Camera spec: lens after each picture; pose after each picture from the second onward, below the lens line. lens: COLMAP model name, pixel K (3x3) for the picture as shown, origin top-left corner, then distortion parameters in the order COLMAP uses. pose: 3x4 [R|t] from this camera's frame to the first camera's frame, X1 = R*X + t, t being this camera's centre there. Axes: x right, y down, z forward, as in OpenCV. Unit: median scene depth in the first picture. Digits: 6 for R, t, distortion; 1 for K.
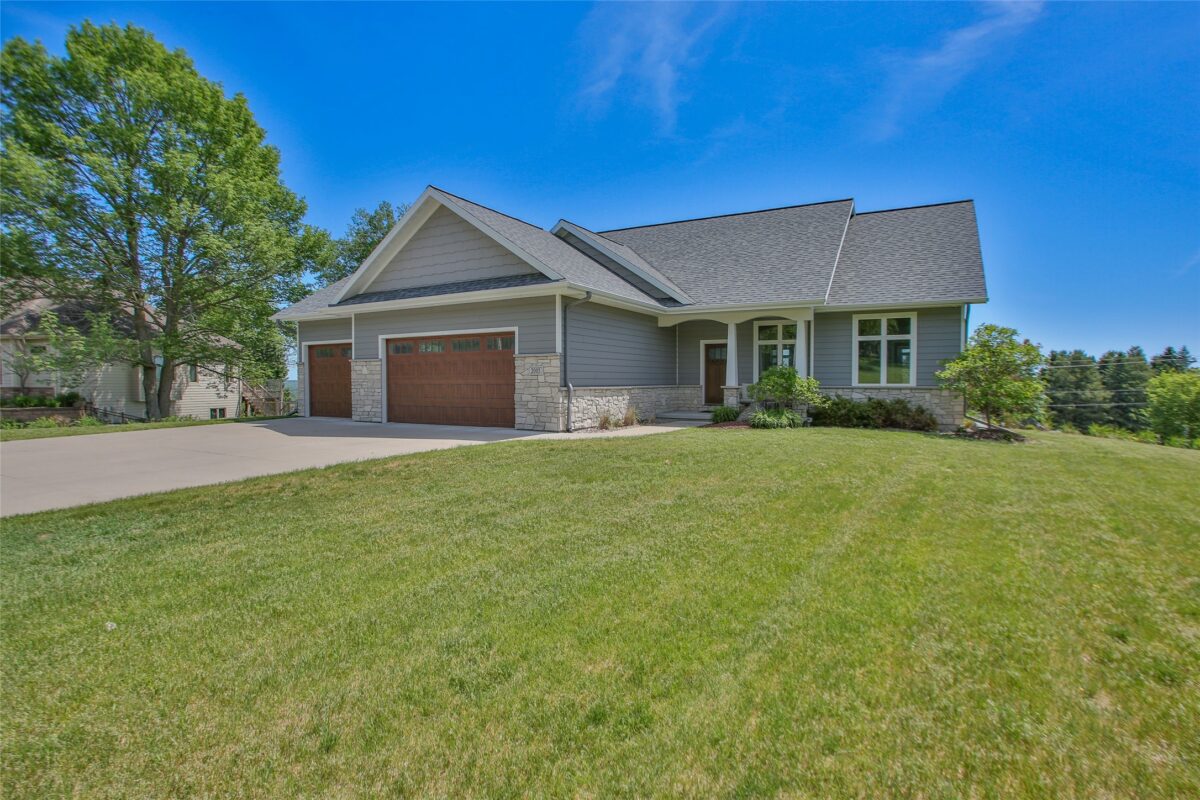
lens RADIAL K [[589.0, 0, 597.5], [0, 589.0, 403.8], [0, 0, 1]] dist [-0.077457, 0.037266]
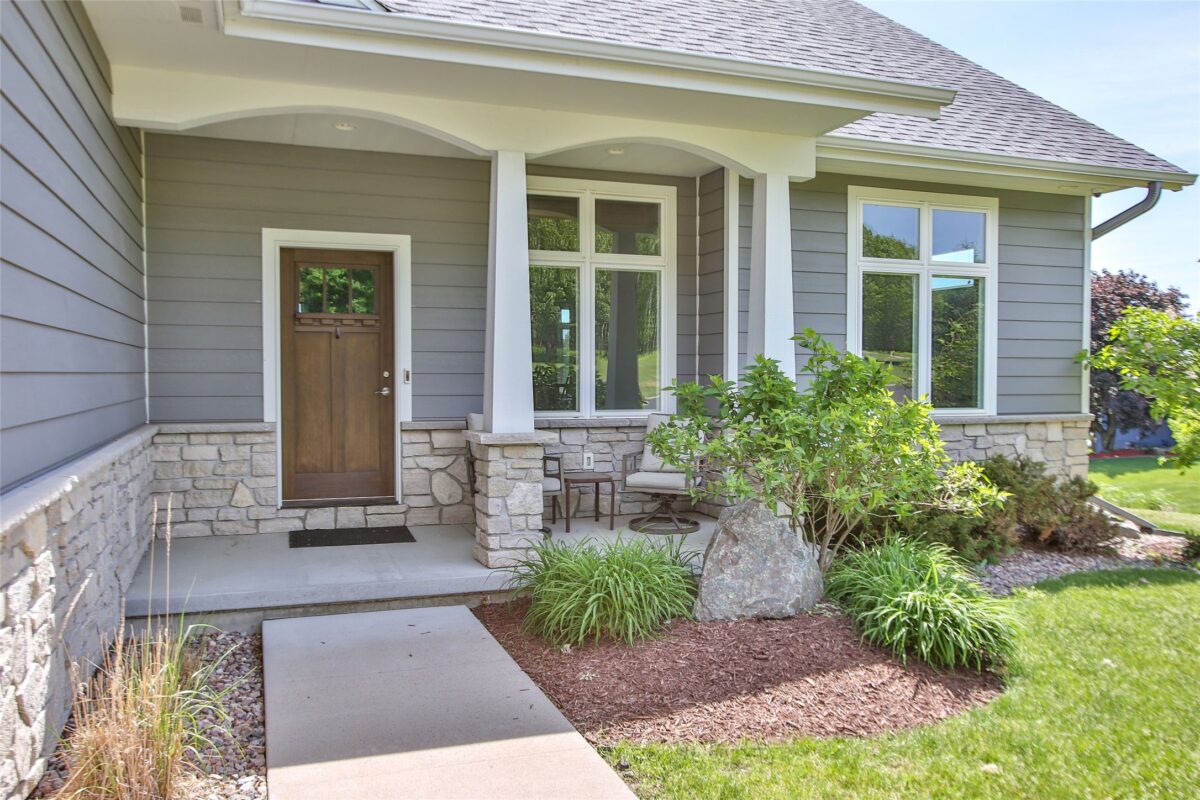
lens RADIAL K [[924.1, 0, 600.0], [0, 924.1, 400.0], [0, 0, 1]] dist [-0.001731, -0.001010]
pose [[0.651833, -0.020484, 0.758086, -0.017525], [0.025826, 0.999655, 0.004806, -0.047620], [-0.757923, 0.016445, 0.652137, 0.807744]]
